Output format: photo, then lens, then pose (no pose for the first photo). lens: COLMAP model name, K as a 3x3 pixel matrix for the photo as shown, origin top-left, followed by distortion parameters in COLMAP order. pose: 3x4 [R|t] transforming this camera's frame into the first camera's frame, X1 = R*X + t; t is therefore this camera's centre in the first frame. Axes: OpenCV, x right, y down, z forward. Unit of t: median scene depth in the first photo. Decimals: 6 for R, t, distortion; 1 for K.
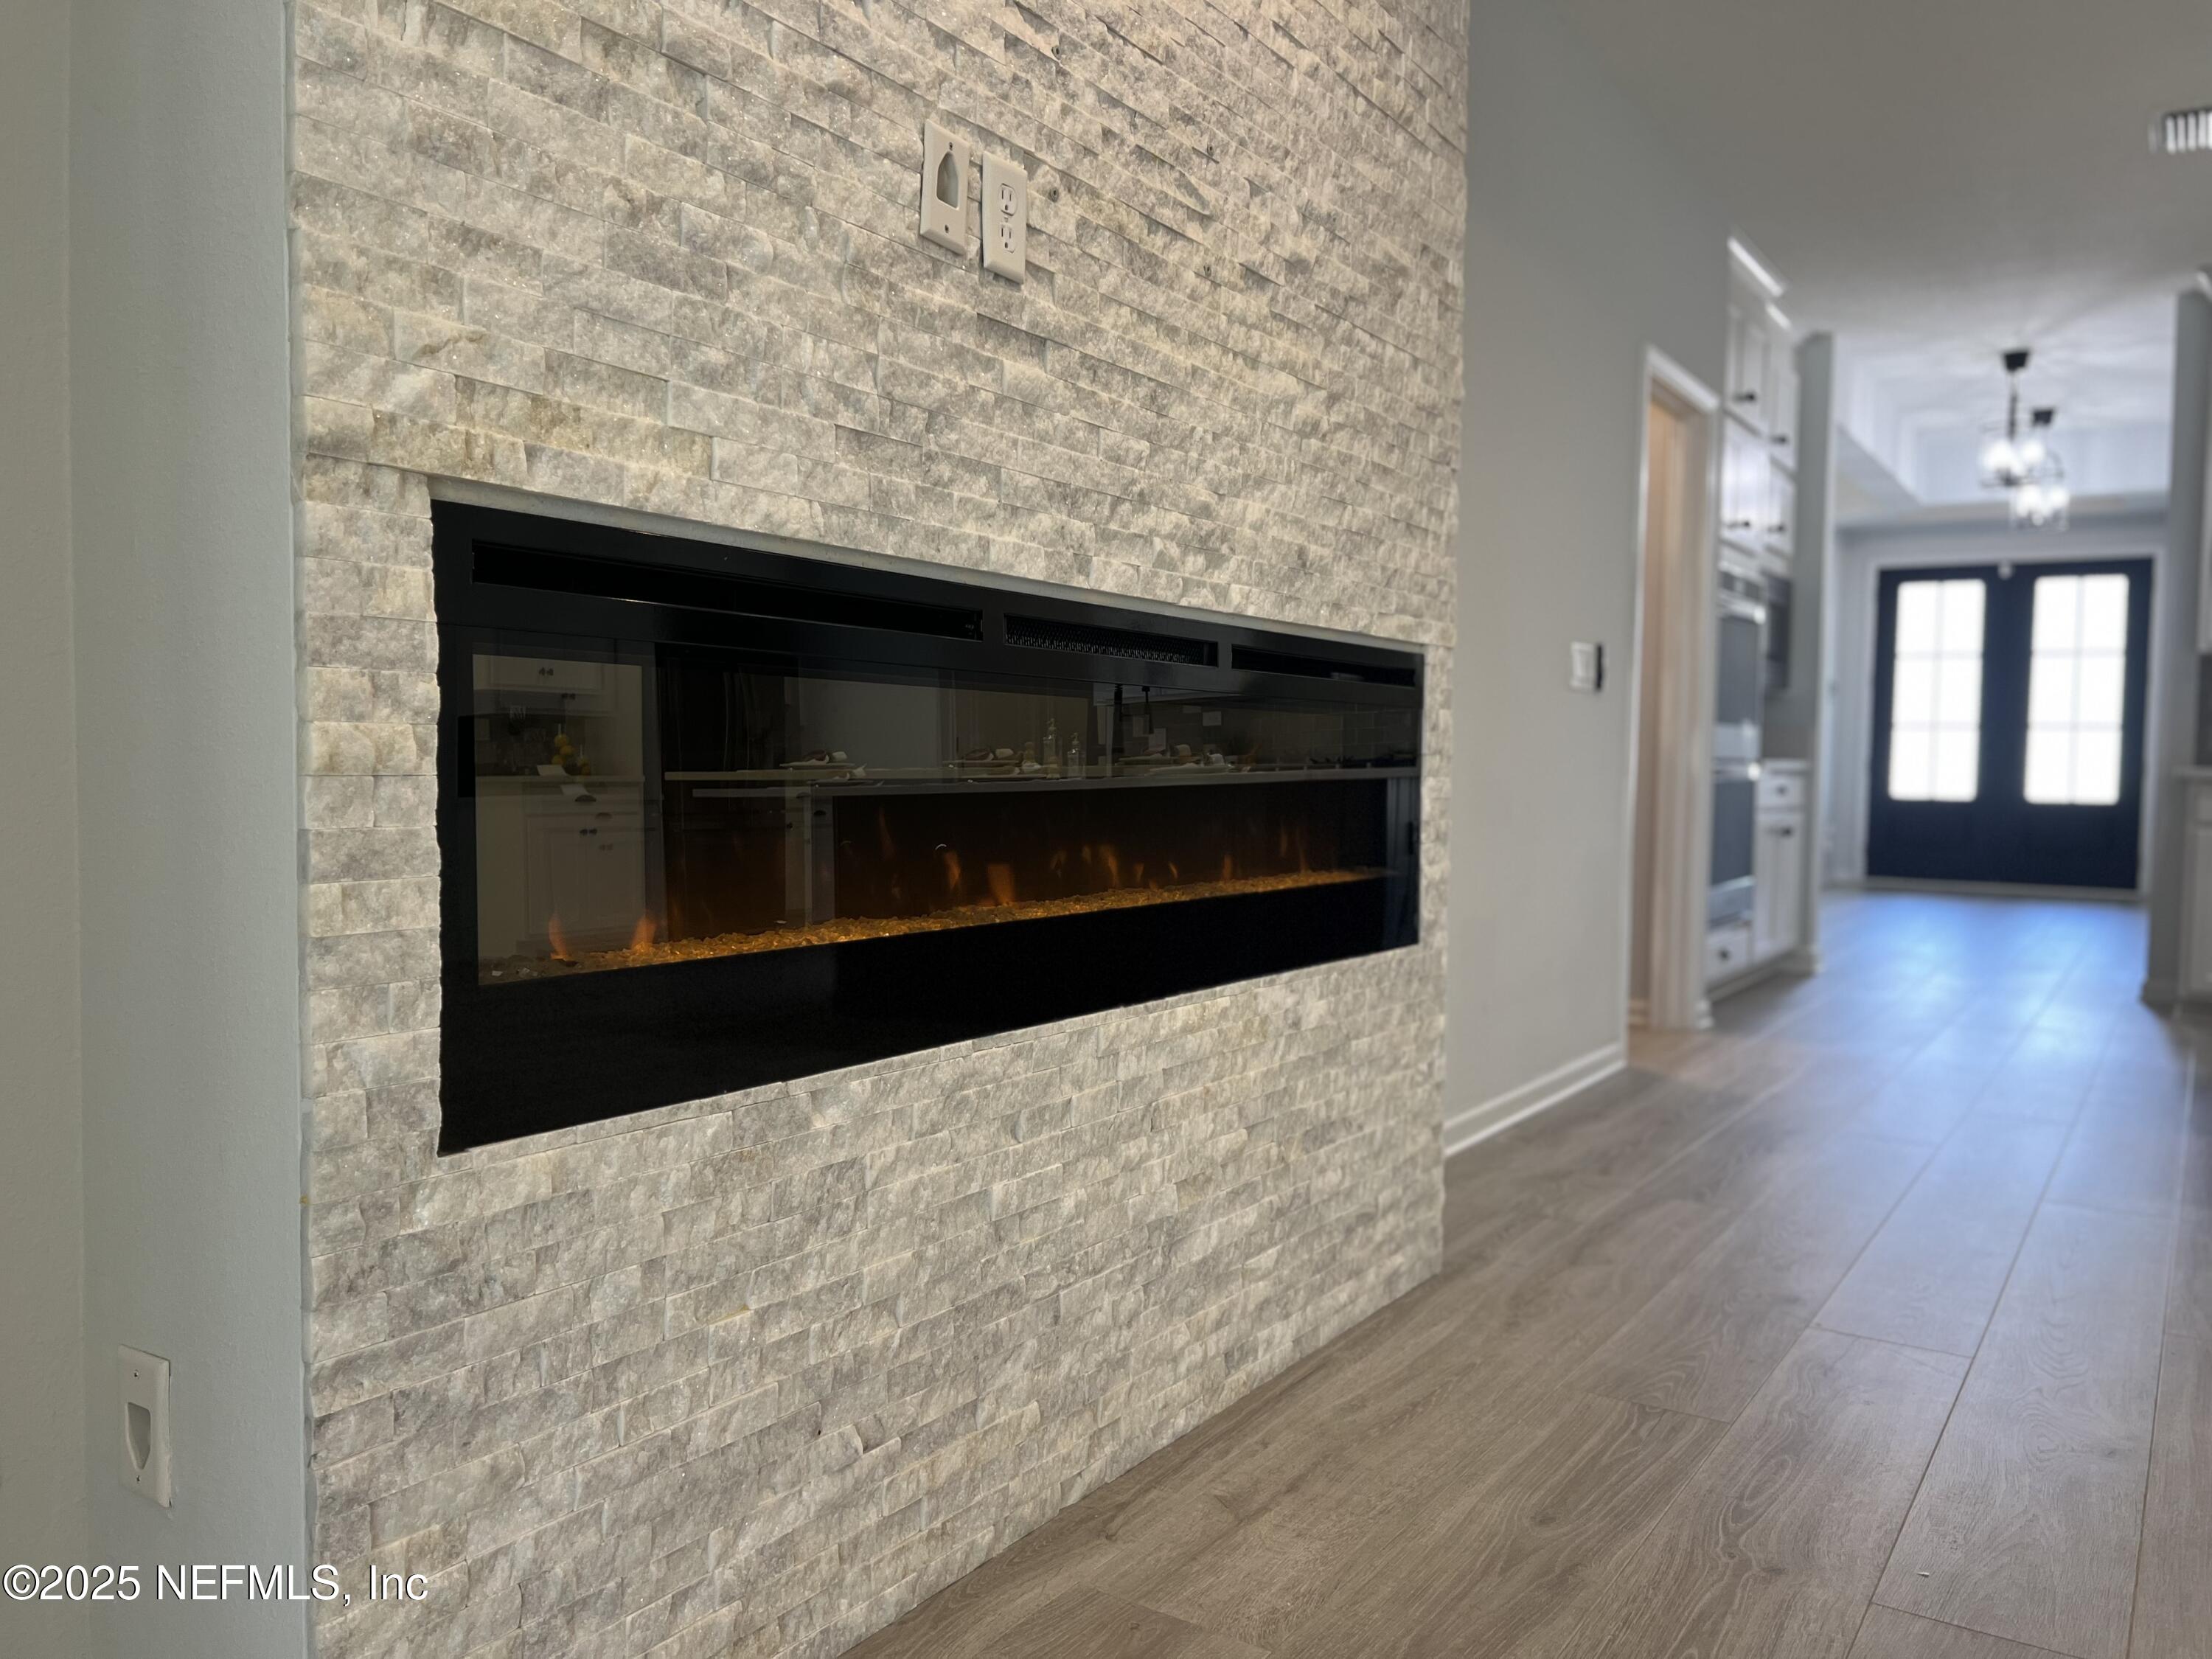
lens RADIAL K [[1674.4, 0, 1098.9], [0, 1674.4, 832.1], [0, 0, 1]] dist [0.028210, 0.000018]
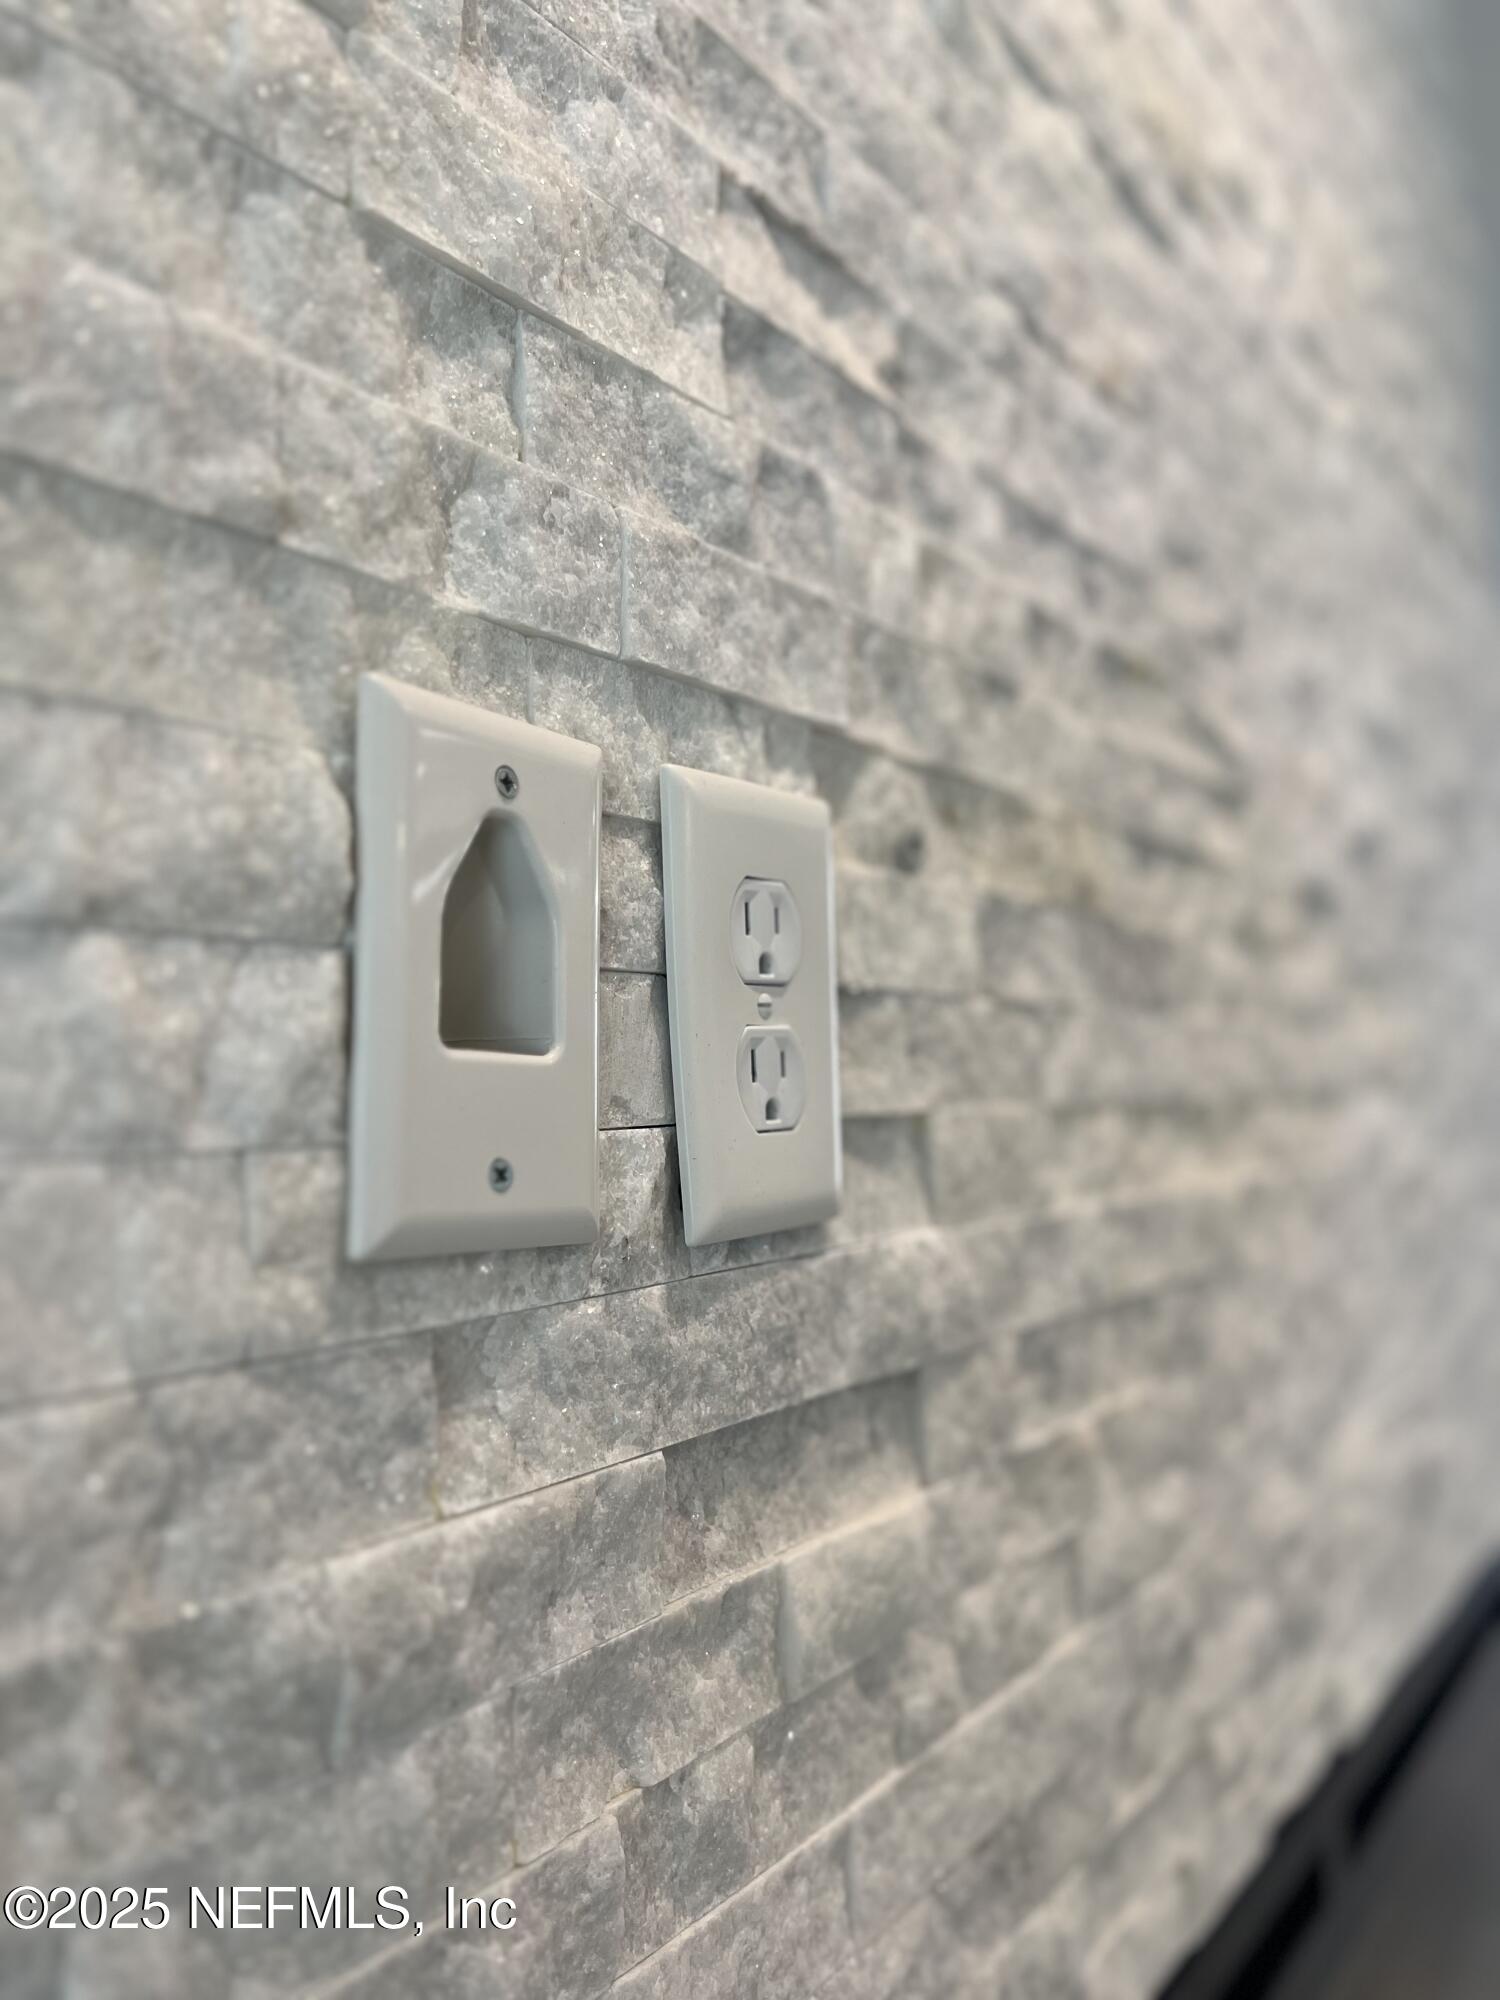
lens RADIAL K [[1514.0, 0, 743.2], [0, 1514.0, 997.3], [0, 0, 1]] dist [0.028210, 0.000018]
pose [[0.998081, -0.057416, -0.023207, -0.051550], [0.054513, 0.992358, -0.110697, -0.332329], [0.029385, 0.109219, 0.993583, 0.757049]]
